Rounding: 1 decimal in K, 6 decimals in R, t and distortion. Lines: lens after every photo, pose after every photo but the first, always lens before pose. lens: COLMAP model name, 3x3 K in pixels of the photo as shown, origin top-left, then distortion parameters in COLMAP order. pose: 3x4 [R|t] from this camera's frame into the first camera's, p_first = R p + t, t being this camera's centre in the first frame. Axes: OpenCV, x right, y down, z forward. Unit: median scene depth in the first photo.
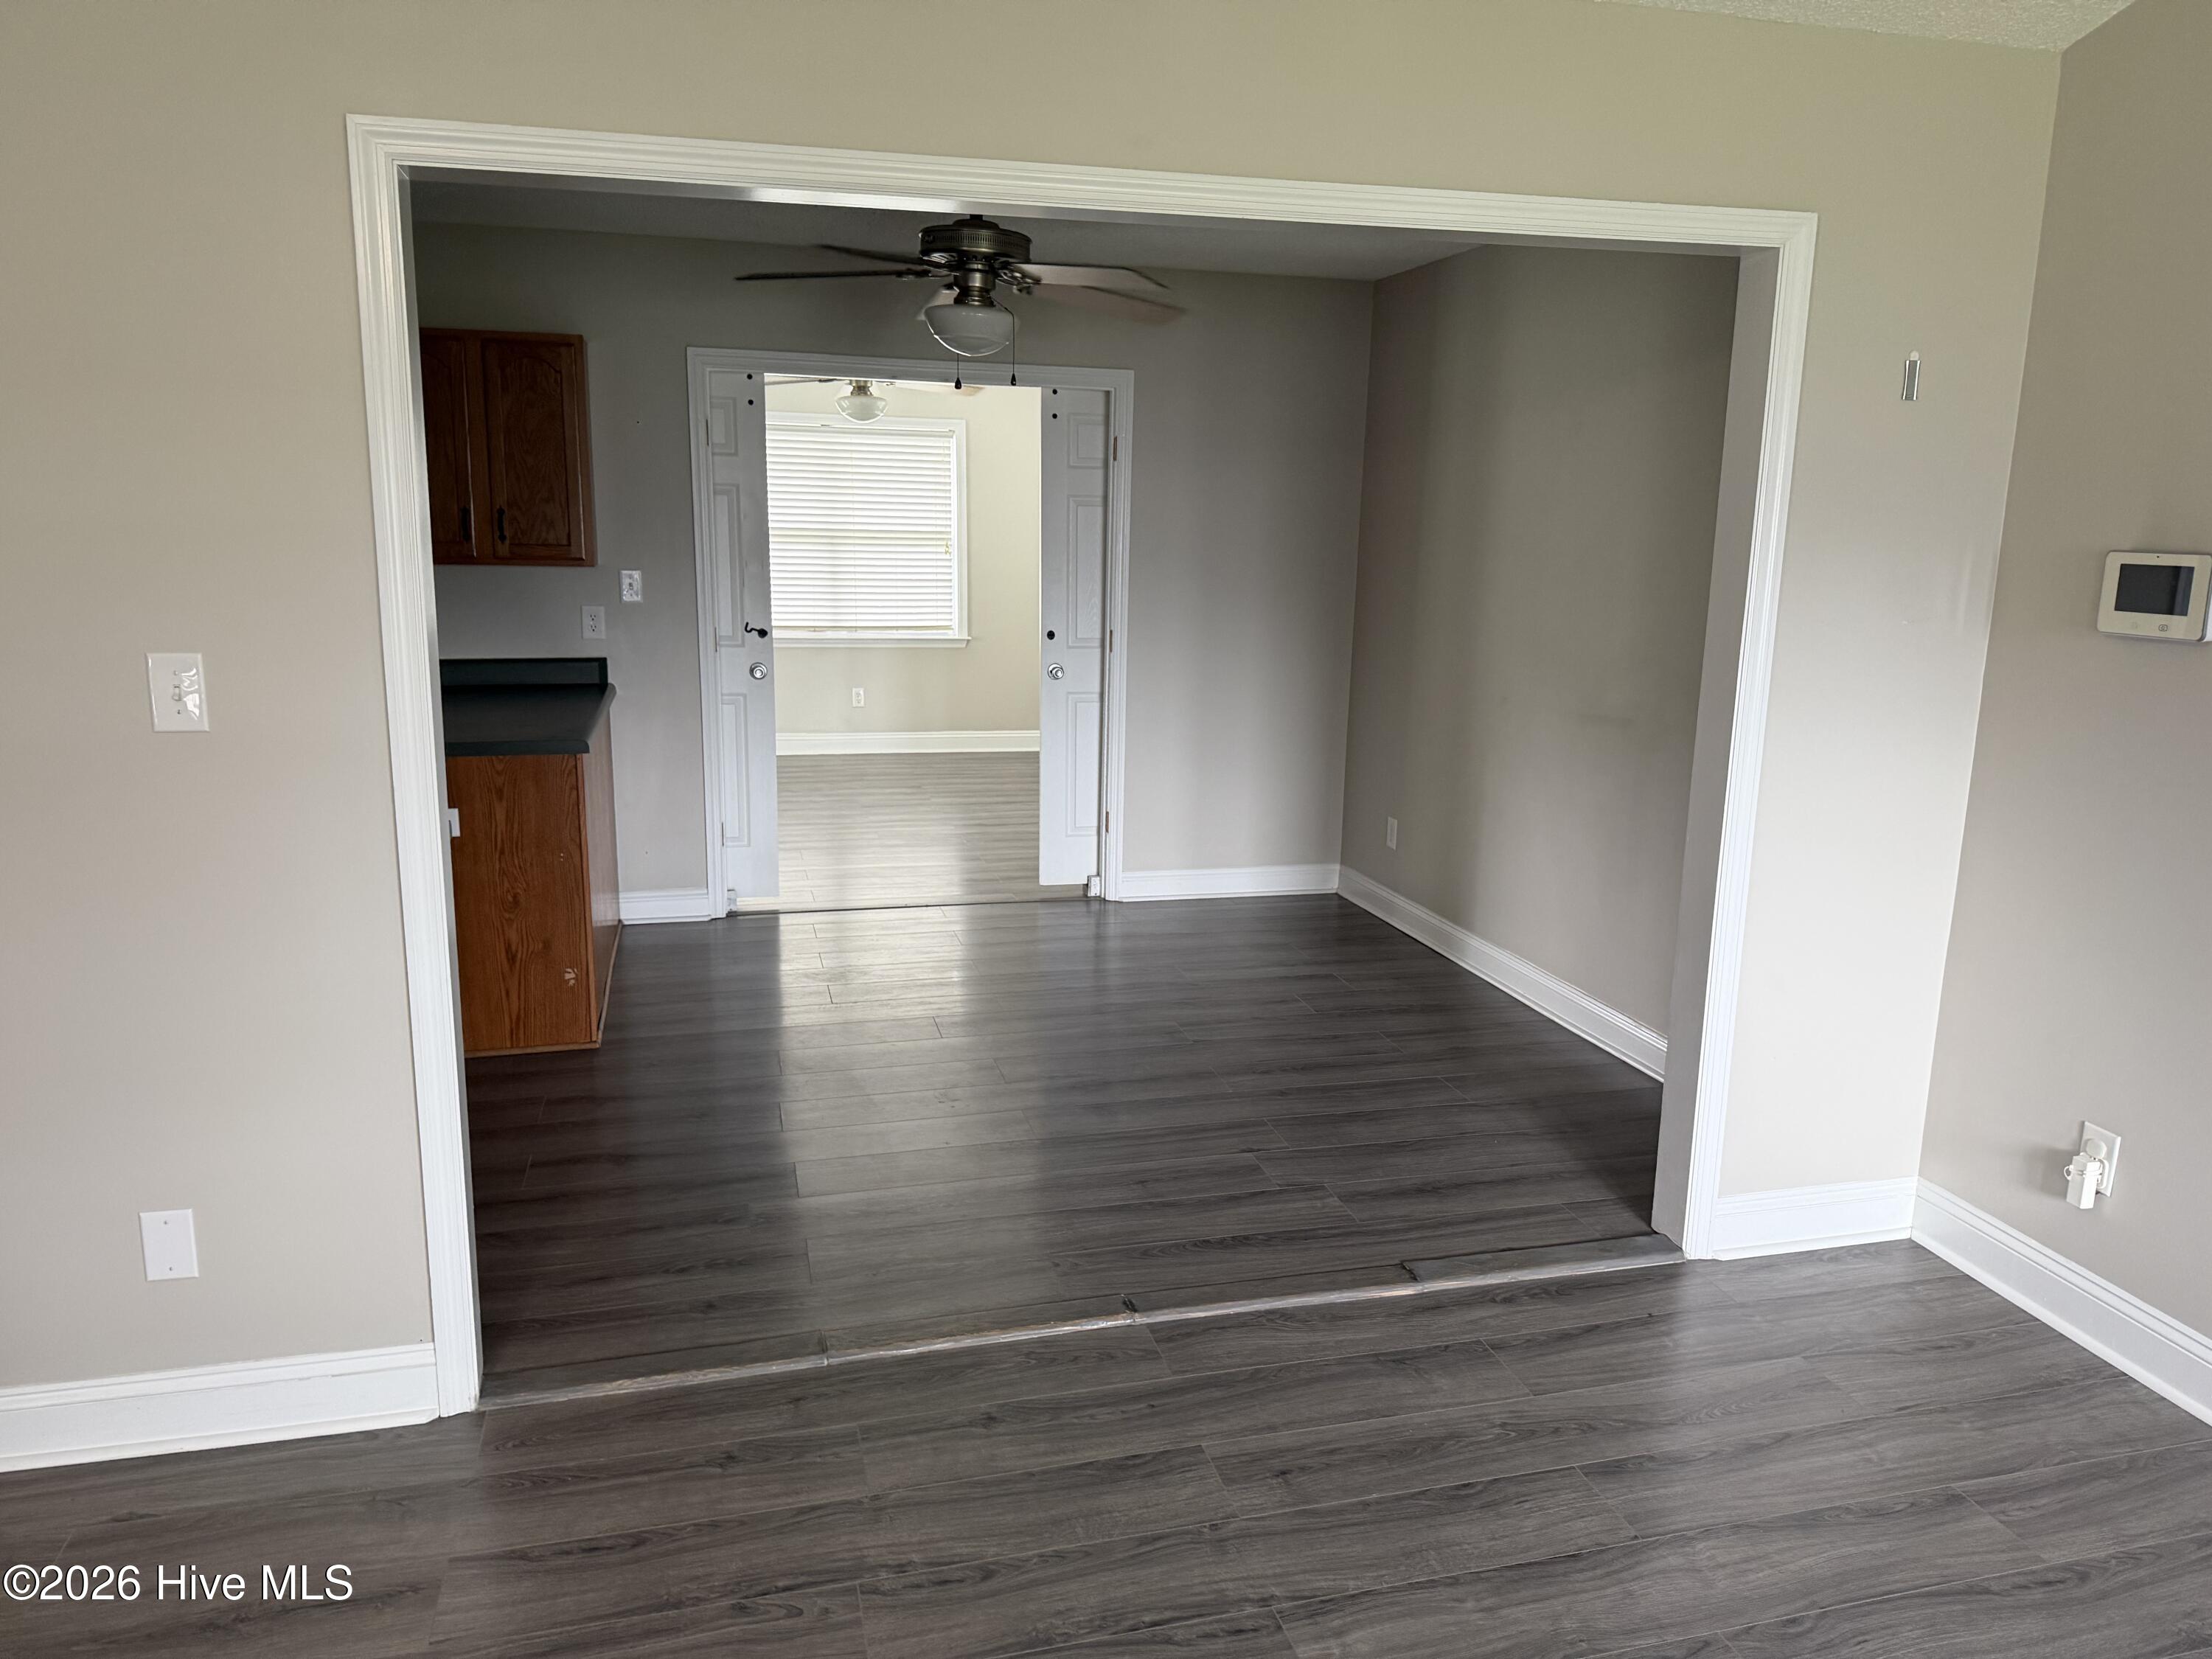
lens RADIAL K [[1560.4, 0, 1120.6], [0, 1560.4, 828.7], [0, 0, 1]] dist [0.062729, -0.072301]
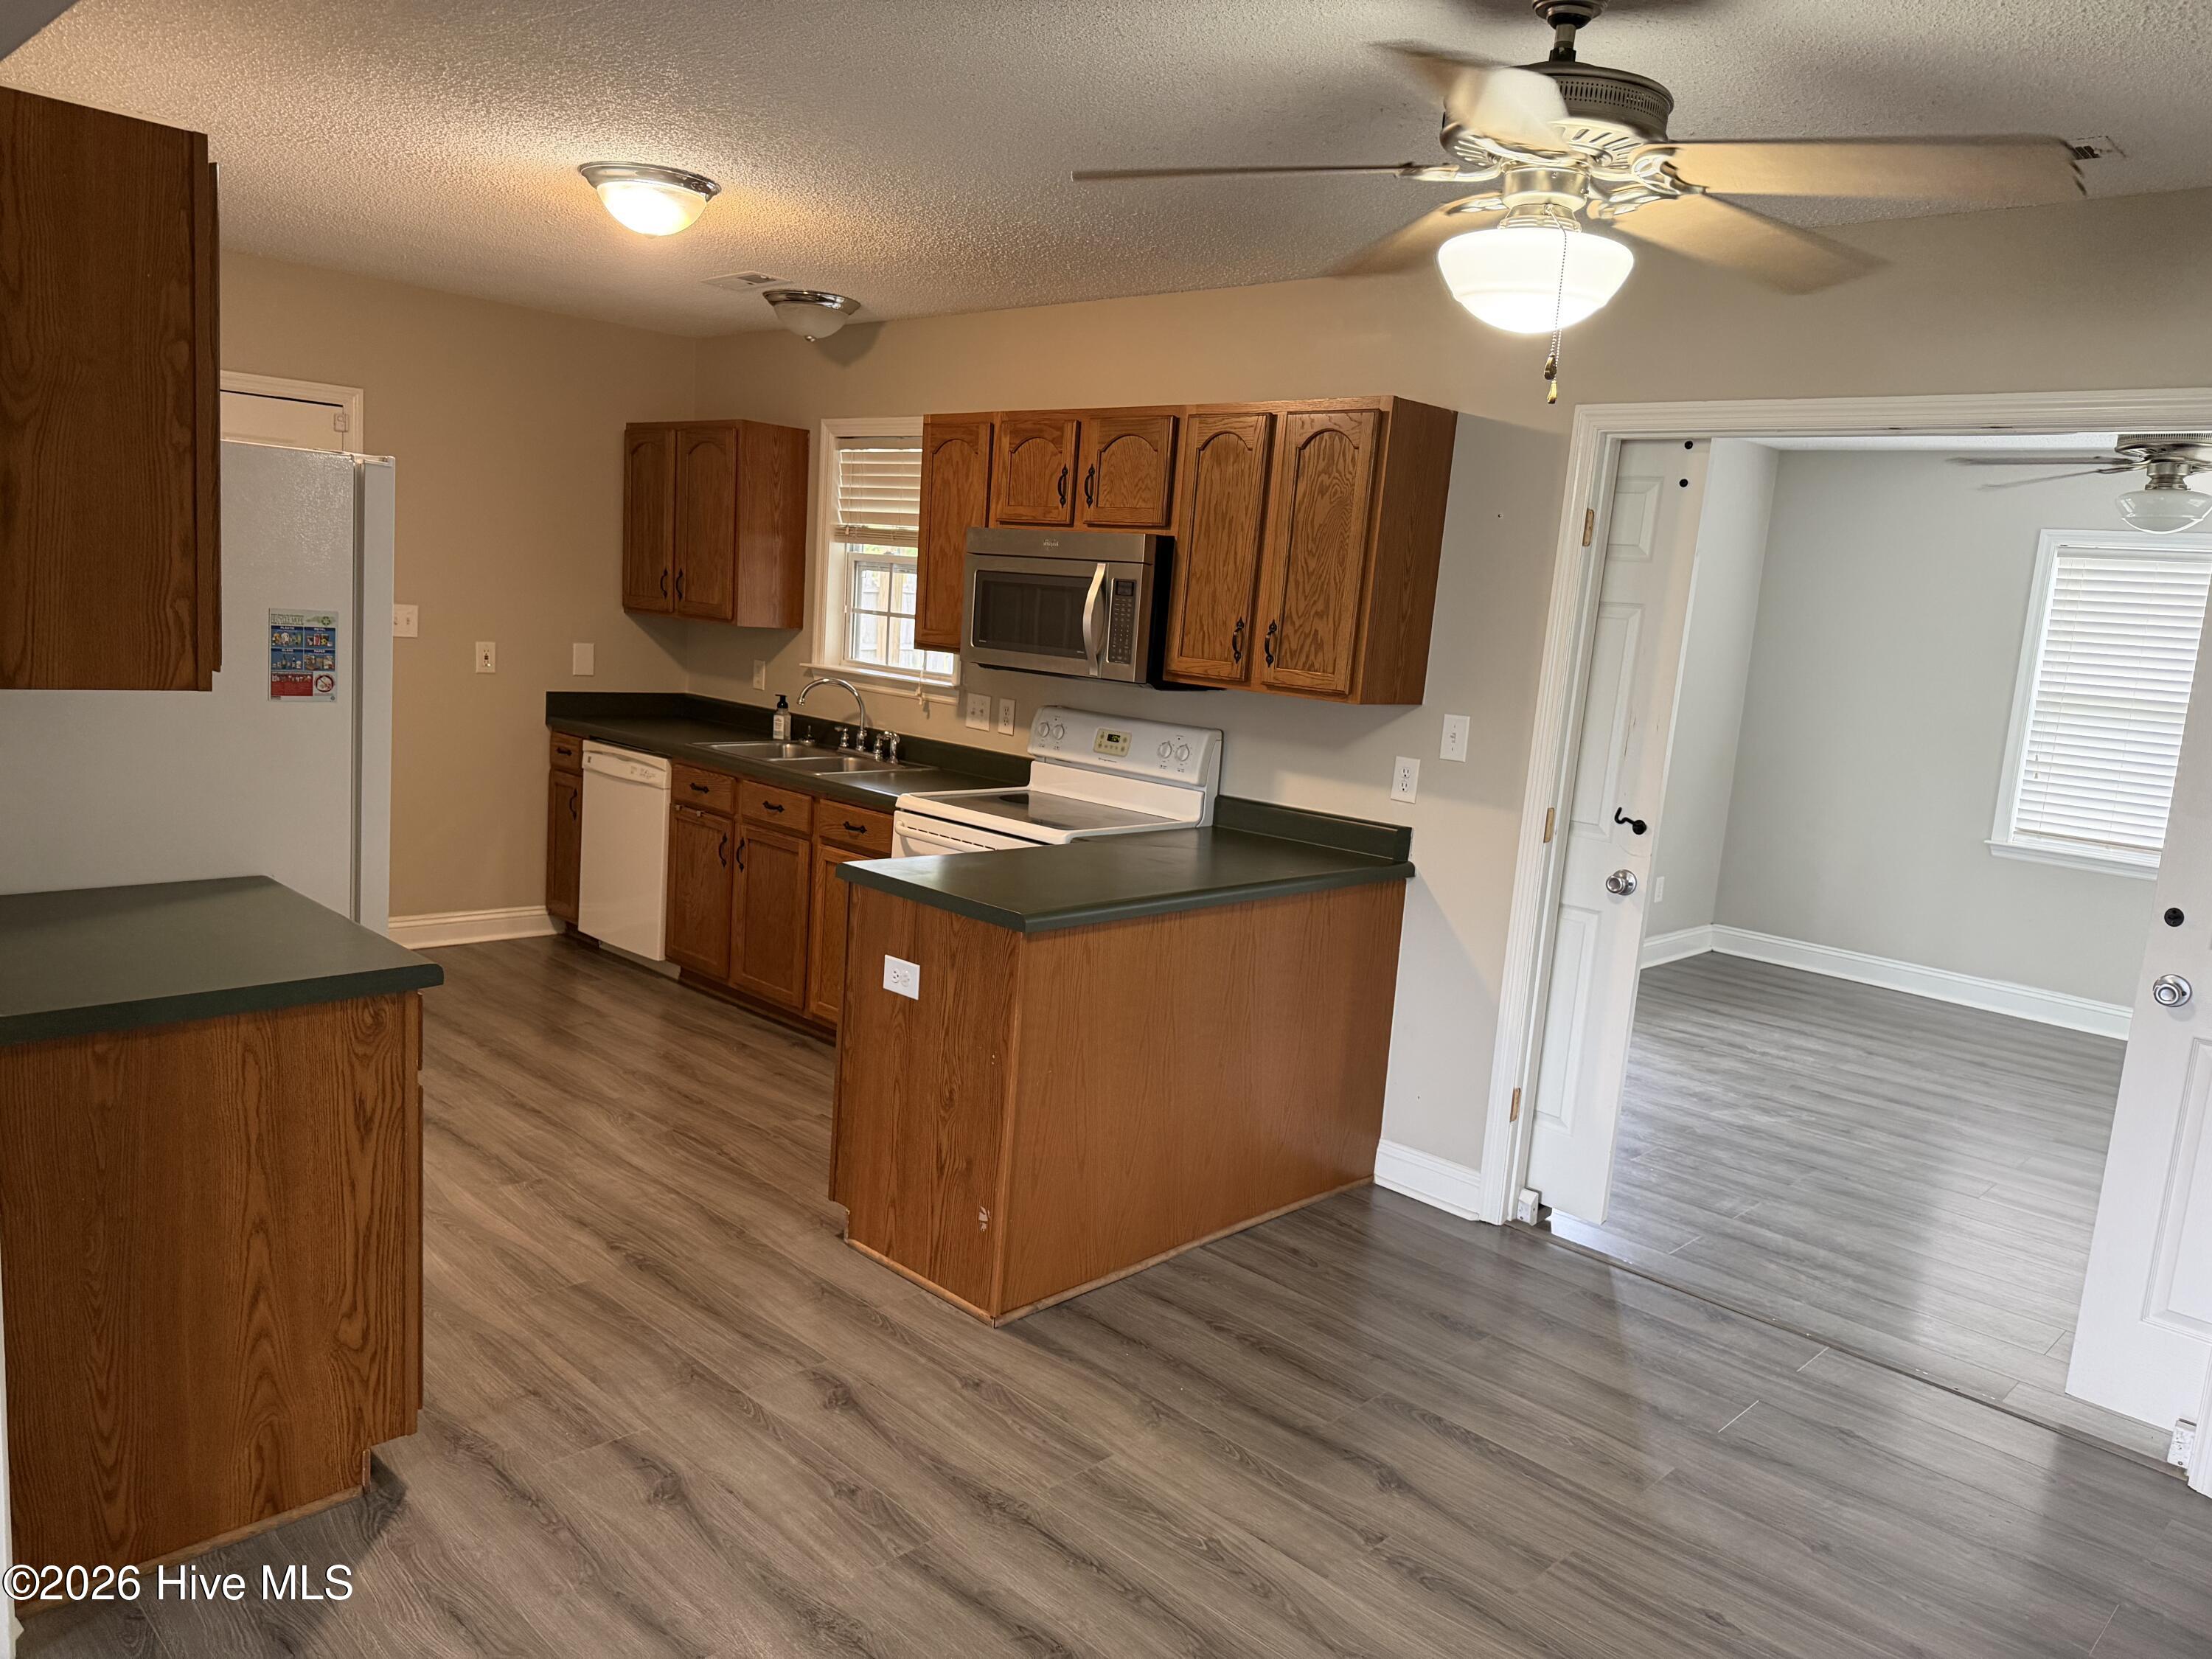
lens RADIAL K [[1560.4, 0, 1114.2], [0, 1560.4, 834.7], [0, 0, 1]] dist [0.062729, -0.072301]
pose [[0.512266, 0.148240, -0.845936, 0.422852], [-0.229356, 0.972830, 0.031588, -0.178293], [0.827635, 0.177839, 0.532348, 0.898407]]
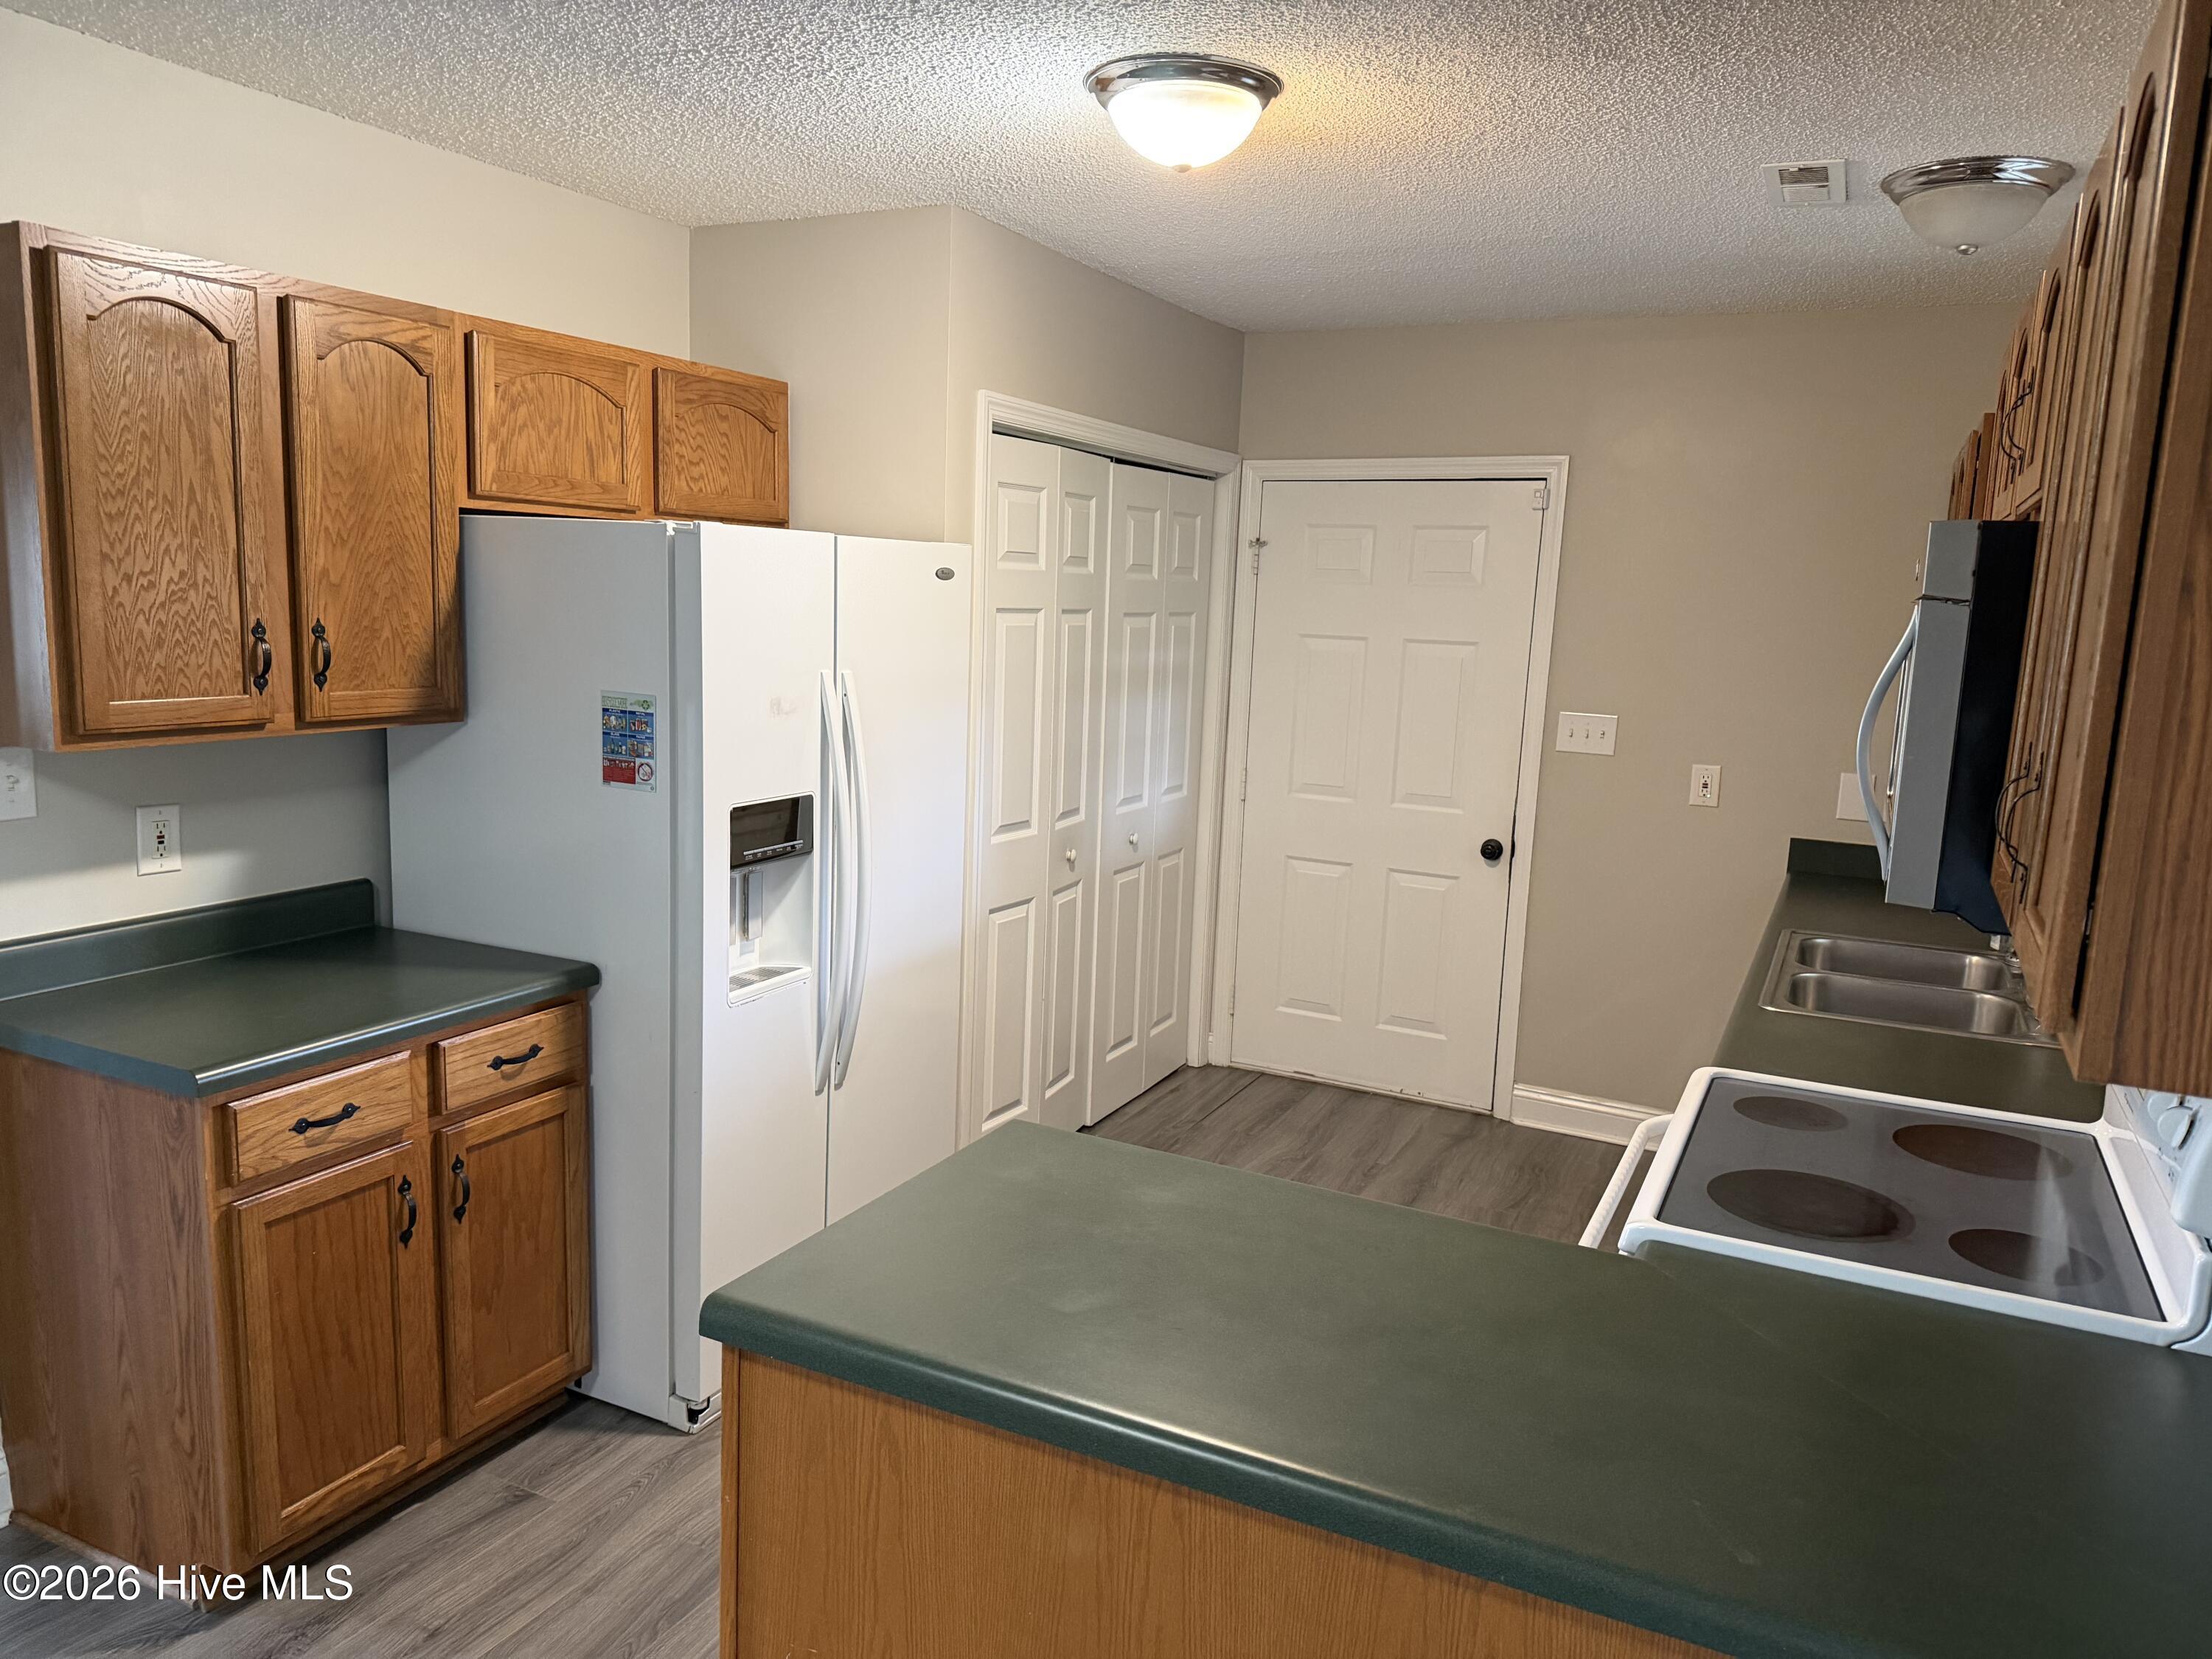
lens RADIAL K [[1560.4, 0, 1101.1], [0, 1560.4, 839.9], [0, 0, 1]] dist [0.062729, -0.072301]
pose [[-0.669984, 0.070754, -0.738996, -0.187931], [-0.194428, 0.943978, 0.266651, -0.385569], [0.716463, 0.322333, -0.618693, 1.775494]]
